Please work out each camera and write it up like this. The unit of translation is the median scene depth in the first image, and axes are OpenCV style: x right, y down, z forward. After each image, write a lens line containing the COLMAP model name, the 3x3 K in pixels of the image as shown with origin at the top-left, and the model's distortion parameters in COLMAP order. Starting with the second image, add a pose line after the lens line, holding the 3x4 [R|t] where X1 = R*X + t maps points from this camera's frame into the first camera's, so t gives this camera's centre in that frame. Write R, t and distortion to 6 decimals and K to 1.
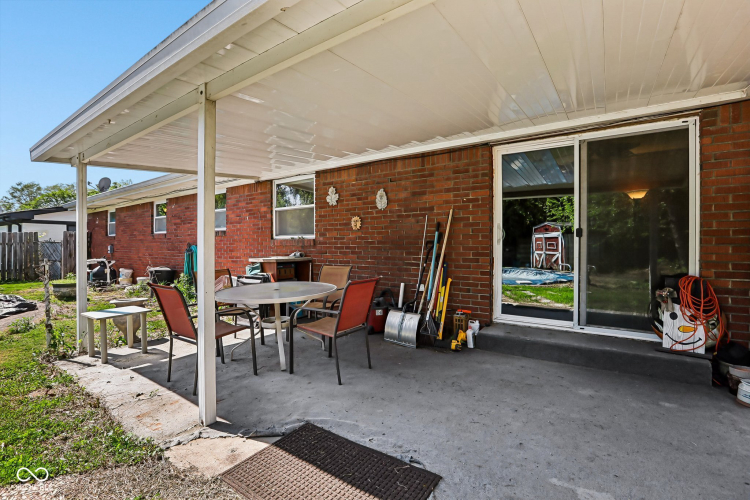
lens RADIAL K [[346.0, 0, 374.6], [0, 346.0, 246.9], [0, 0, 1]] dist [-0.042991, 0.014573]
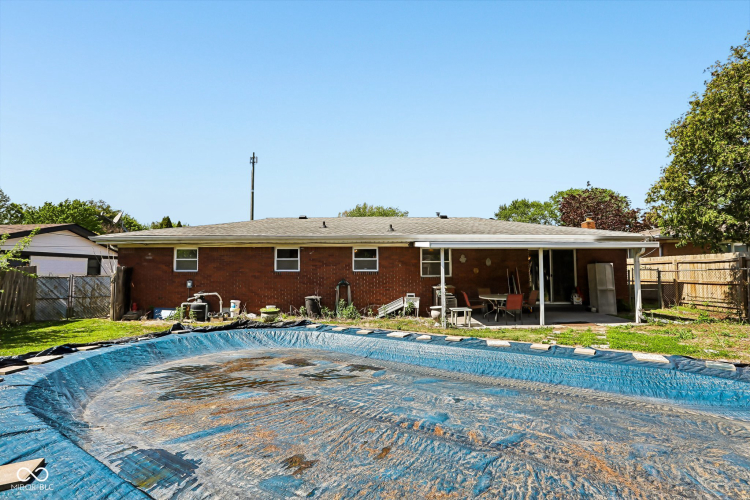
lens RADIAL K [[346.0, 0, 373.6], [0, 346.0, 248.4], [0, 0, 1]] dist [-0.042991, 0.014573]
pose [[0.801206, 0.032594, 0.597501, -1.069356], [0.005784, 0.998047, -0.062200, -0.040109], [-0.598361, 0.053291, 0.799452, -0.264705]]
